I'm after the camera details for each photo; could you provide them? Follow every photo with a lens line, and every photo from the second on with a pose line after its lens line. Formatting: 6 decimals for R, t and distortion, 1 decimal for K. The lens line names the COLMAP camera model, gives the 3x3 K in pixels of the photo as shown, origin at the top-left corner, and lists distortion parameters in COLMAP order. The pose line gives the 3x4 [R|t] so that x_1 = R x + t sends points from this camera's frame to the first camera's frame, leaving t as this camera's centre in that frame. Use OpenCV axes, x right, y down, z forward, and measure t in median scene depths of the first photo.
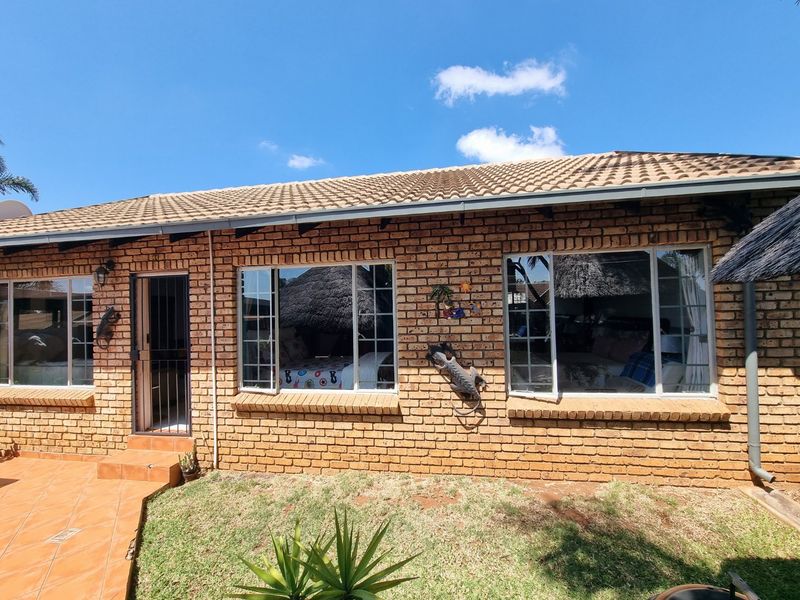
lens RADIAL K [[331.0, 0, 399.9], [0, 331.0, 303.2], [0, 0, 1]] dist [-0.002826, 0.000742]
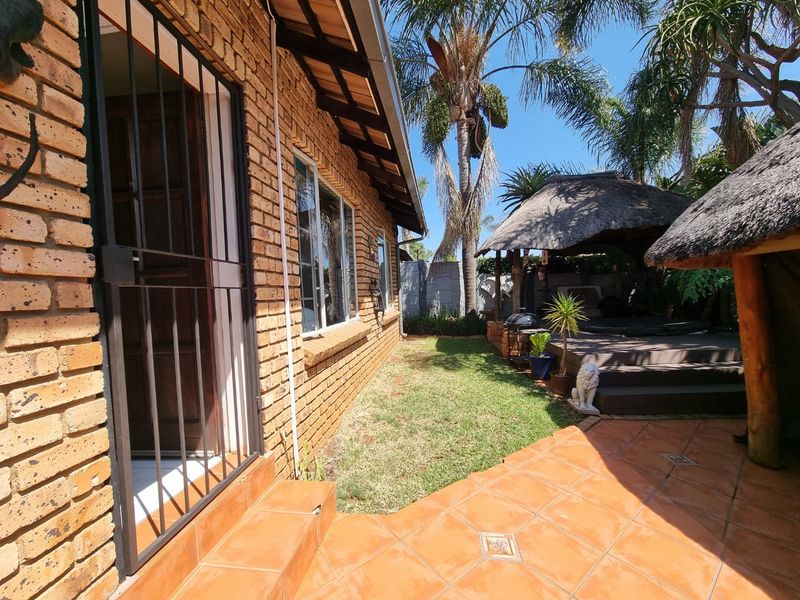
lens RADIAL K [[331.0, 0, 401.6], [0, 331.0, 303.1], [0, 0, 1]] dist [-0.002826, 0.000742]
pose [[-0.048111, 0.001089, 0.998841, -1.271648], [0.022492, 0.999747, -0.000007, 0.228609], [-0.998589, 0.022465, -0.048124, 0.948817]]
